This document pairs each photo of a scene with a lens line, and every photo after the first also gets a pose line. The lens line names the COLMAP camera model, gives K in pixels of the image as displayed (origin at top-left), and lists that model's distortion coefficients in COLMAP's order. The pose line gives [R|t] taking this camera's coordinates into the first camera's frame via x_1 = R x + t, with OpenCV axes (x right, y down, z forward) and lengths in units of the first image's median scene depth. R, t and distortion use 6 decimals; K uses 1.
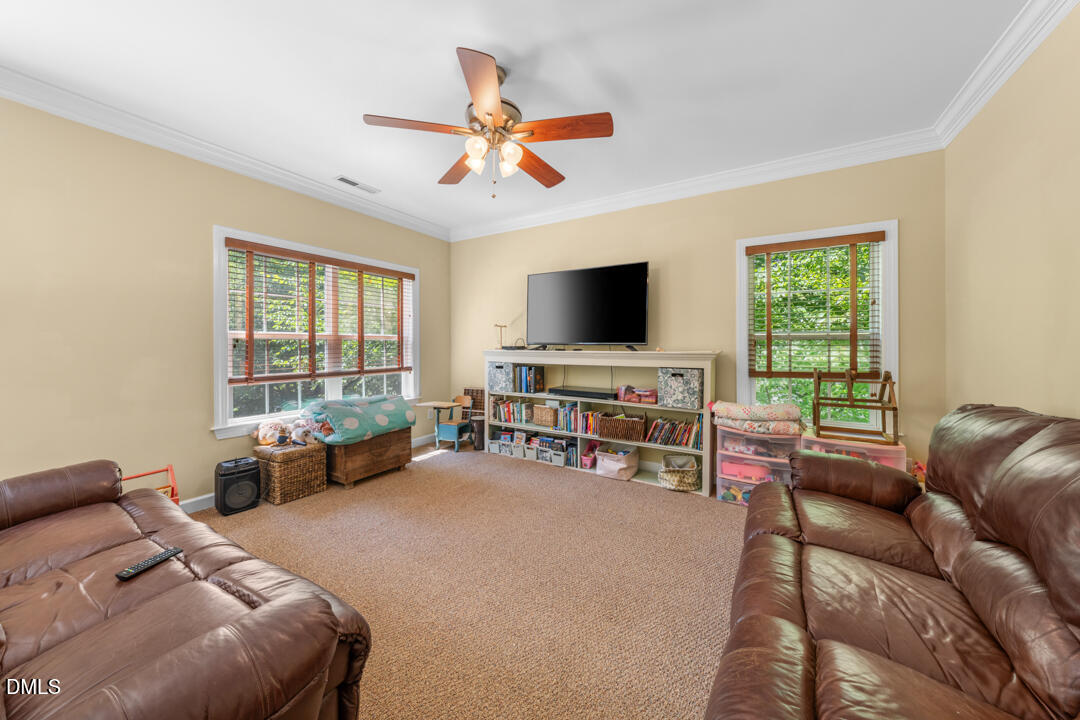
lens RADIAL K [[367.9, 0, 545.6], [0, 367.9, 354.3], [0, 0, 1]] dist [-0.002709, -0.000117]
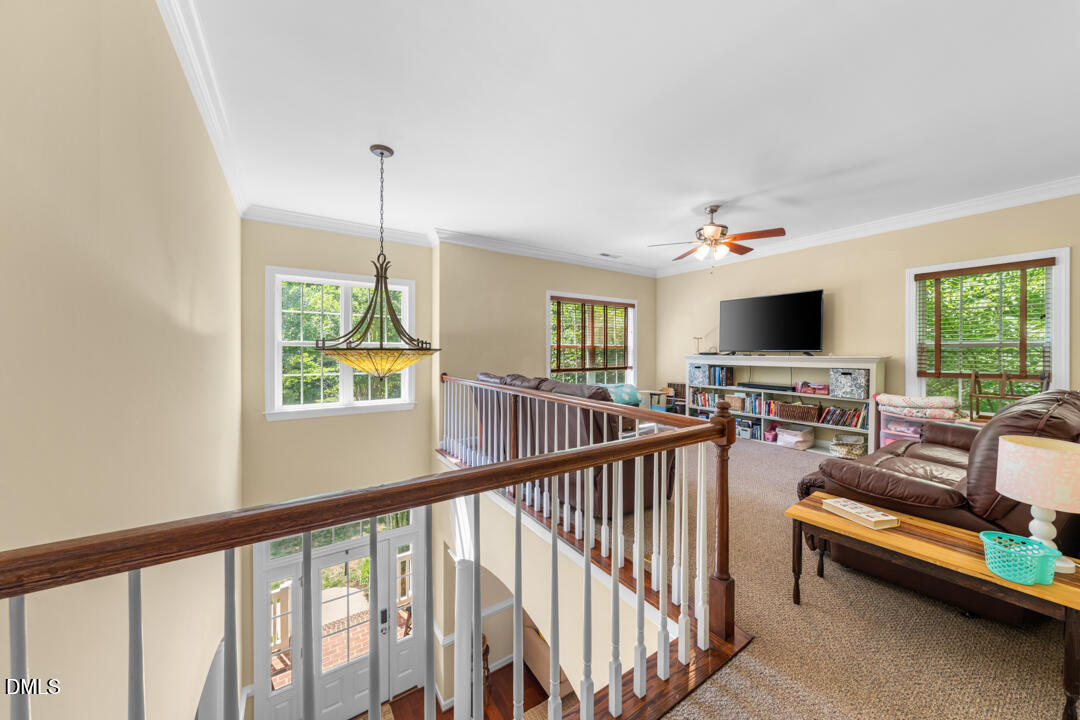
lens RADIAL K [[367.9, 0, 545.6], [0, 367.9, 354.3], [0, 0, 1]] dist [-0.002709, -0.000117]
pose [[0.904546, 0.003443, -0.426362, -0.057851], [-0.011258, 0.999812, -0.015811, 0.015470], [0.426227, 0.019102, 0.904414, -0.591669]]
